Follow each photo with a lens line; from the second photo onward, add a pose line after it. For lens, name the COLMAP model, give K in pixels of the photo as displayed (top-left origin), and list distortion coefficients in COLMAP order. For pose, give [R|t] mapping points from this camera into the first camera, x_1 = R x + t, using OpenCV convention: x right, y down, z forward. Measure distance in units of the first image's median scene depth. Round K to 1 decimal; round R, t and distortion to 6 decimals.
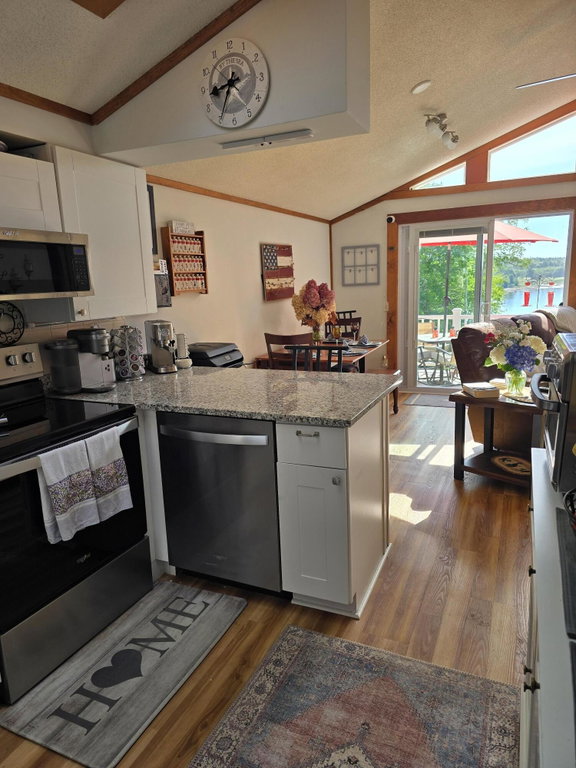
lens RADIAL K [[519.0, 0, 278.3], [0, 519.0, 385.5], [0, 0, 1]] dist [0.052059, -0.044423]
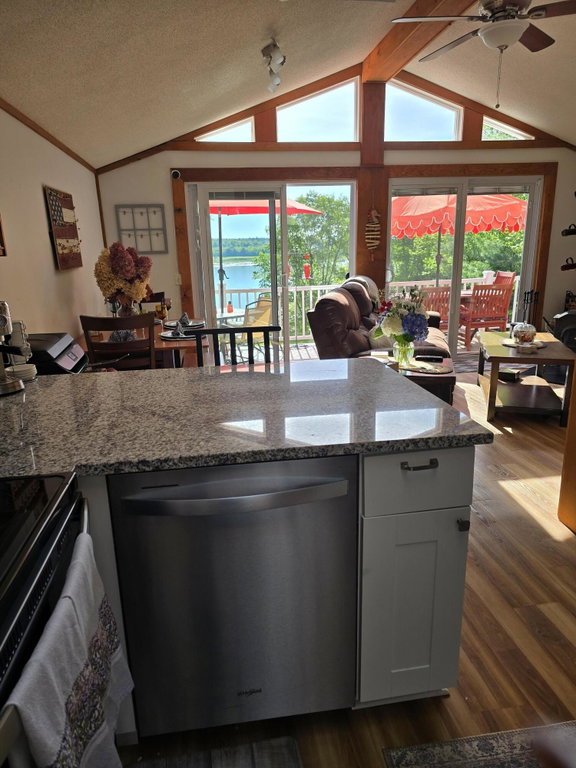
lens RADIAL K [[519.0, 0, 278.0], [0, 519.0, 391.8], [0, 0, 1]] dist [0.052059, -0.044423]
pose [[0.835418, -0.131079, 0.533756, -0.155106], [0.103475, 0.991289, 0.081484, -0.023465], [-0.539787, -0.012843, 0.841704, 0.208683]]
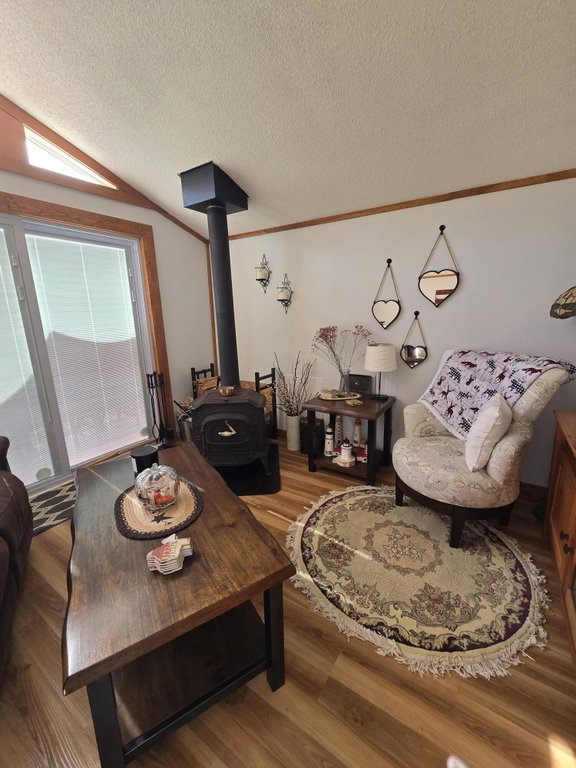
lens RADIAL K [[314.9, 0, 293.1], [0, 314.9, 382.1], [0, 0, 1]] dist [-0.001993, 0.000464]
pose [[0.125945, -0.180974, 0.975390, 0.365770], [0.211737, 0.965467, 0.151793, -0.101911], [-0.969177, 0.187409, 0.159915, 0.512867]]
